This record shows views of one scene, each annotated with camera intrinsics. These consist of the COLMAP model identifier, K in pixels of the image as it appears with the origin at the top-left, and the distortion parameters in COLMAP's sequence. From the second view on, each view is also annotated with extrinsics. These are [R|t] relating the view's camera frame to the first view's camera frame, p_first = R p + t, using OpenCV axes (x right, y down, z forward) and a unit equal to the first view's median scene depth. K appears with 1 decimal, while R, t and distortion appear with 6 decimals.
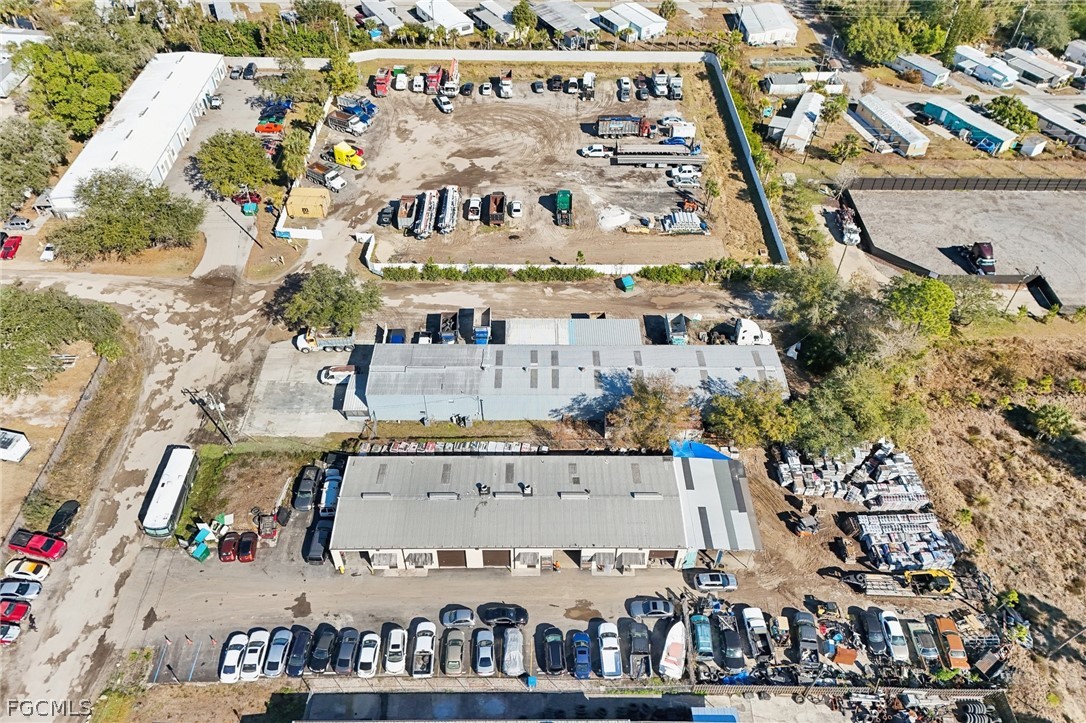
lens RADIAL K [[807.4, 0, 543.9], [0, 807.4, 353.6], [0, 0, 1]] dist [0.070530, -0.073662]
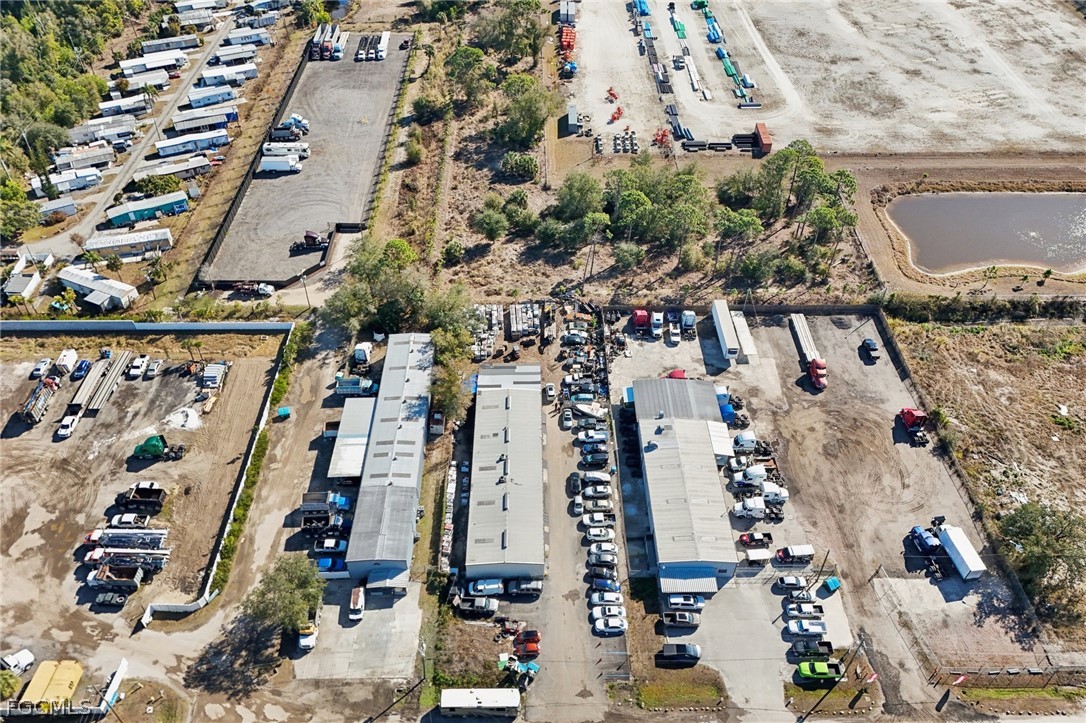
lens RADIAL K [[778.6, 0, 545.7], [0, 778.6, 380.4], [0, 0, 1]] dist [0.090776, -0.086800]
pose [[-0.010052, -0.709162, 0.704974, -0.930711], [0.692162, 0.503876, 0.516740, -0.596336], [-0.721672, 0.493150, 0.485790, 0.135266]]
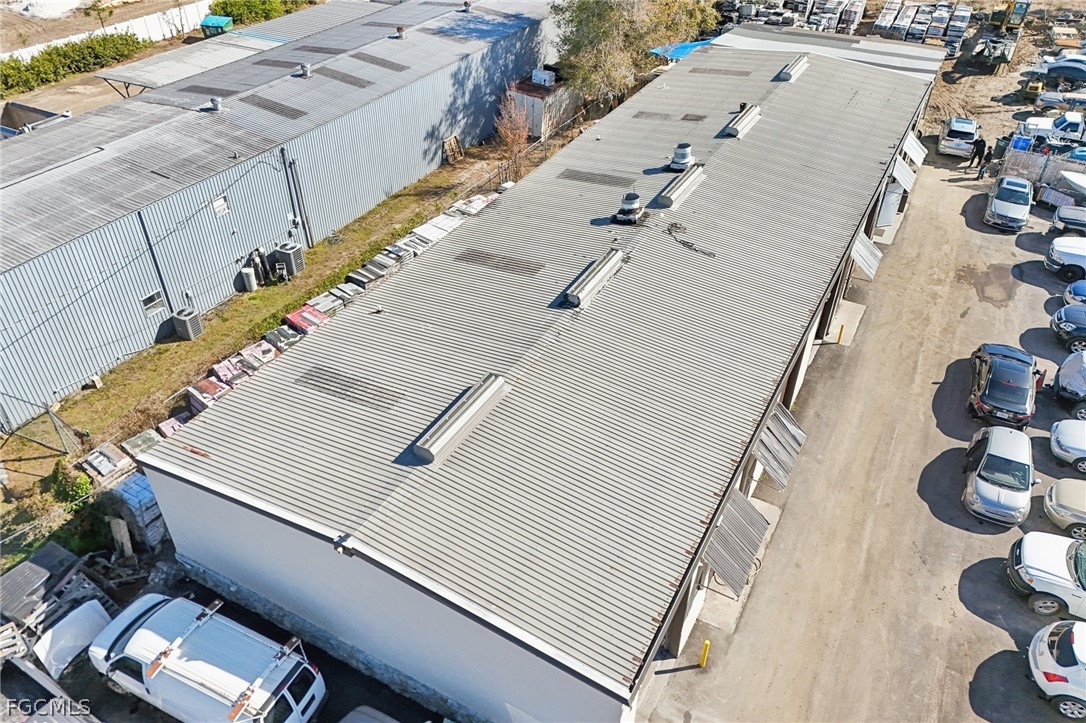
lens RADIAL K [[807.4, 0, 543.9], [0, 807.4, 353.6], [0, 0, 1]] dist [0.070530, -0.073662]
pose [[0.483013, -0.524895, 0.700845, -0.318670], [0.610138, 0.775853, 0.160573, 0.135171], [-0.628036, 0.350054, 0.695005, 0.792056]]
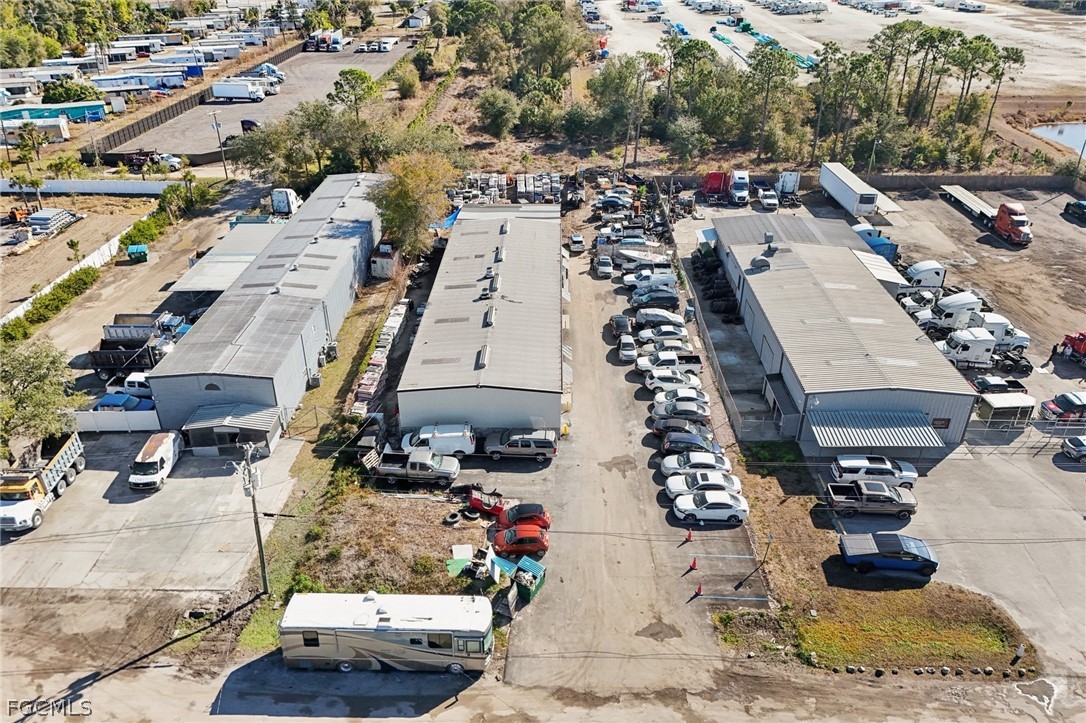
lens RADIAL K [[778.6, 0, 545.7], [0, 778.6, 380.4], [0, 0, 1]] dist [0.090776, -0.086800]
pose [[0.022726, -0.514273, 0.857325, -0.756406], [0.699811, 0.620601, 0.353722, -0.012491], [-0.713967, 0.591927, 0.373998, 0.684767]]
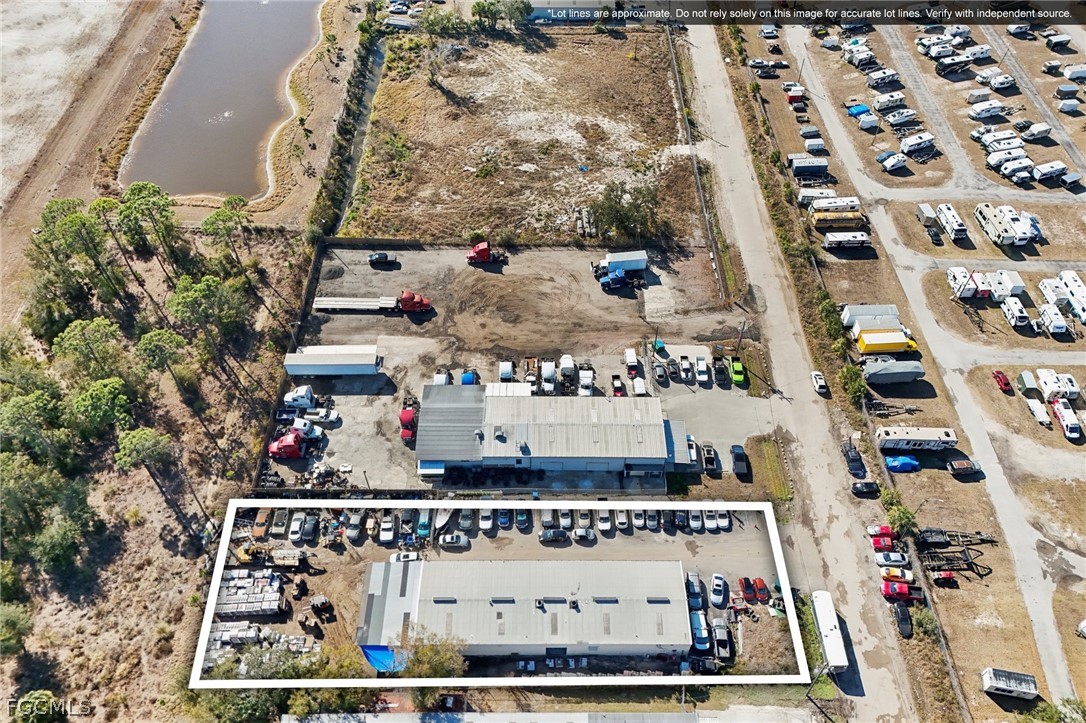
lens RADIAL K [[789.1, 0, 543.0], [0, 789.1, 361.5], [0, 0, 1]] dist [0.088014, -0.099682]
pose [[-0.999766, -0.016421, -0.014110, -0.002545], [-0.012763, -0.079430, 0.996759, -0.987778], [-0.017488, 0.996705, 0.079202, 0.506049]]
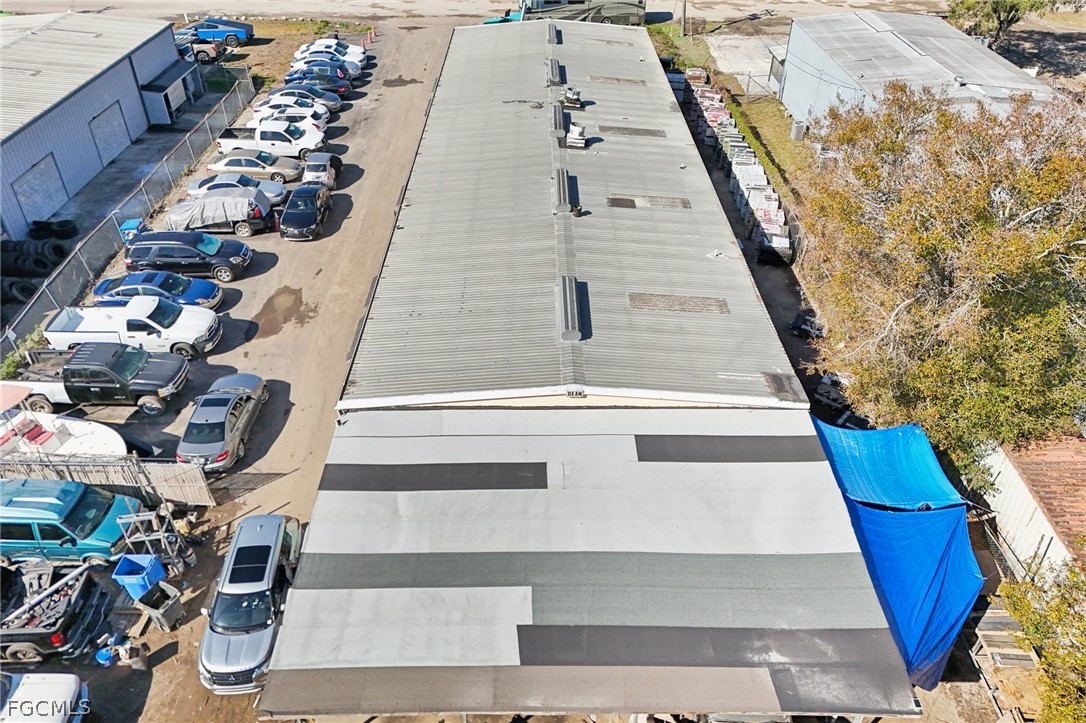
lens RADIAL K [[789.1, 0, 543.0], [0, 789.1, 361.5], [0, 0, 1]] dist [0.088014, -0.099682]
pose [[0.002462, 0.585279, -0.810828, 0.332364], [-0.702458, 0.578099, 0.415155, 0.081099], [0.711721, 0.568551, 0.412558, 0.857267]]
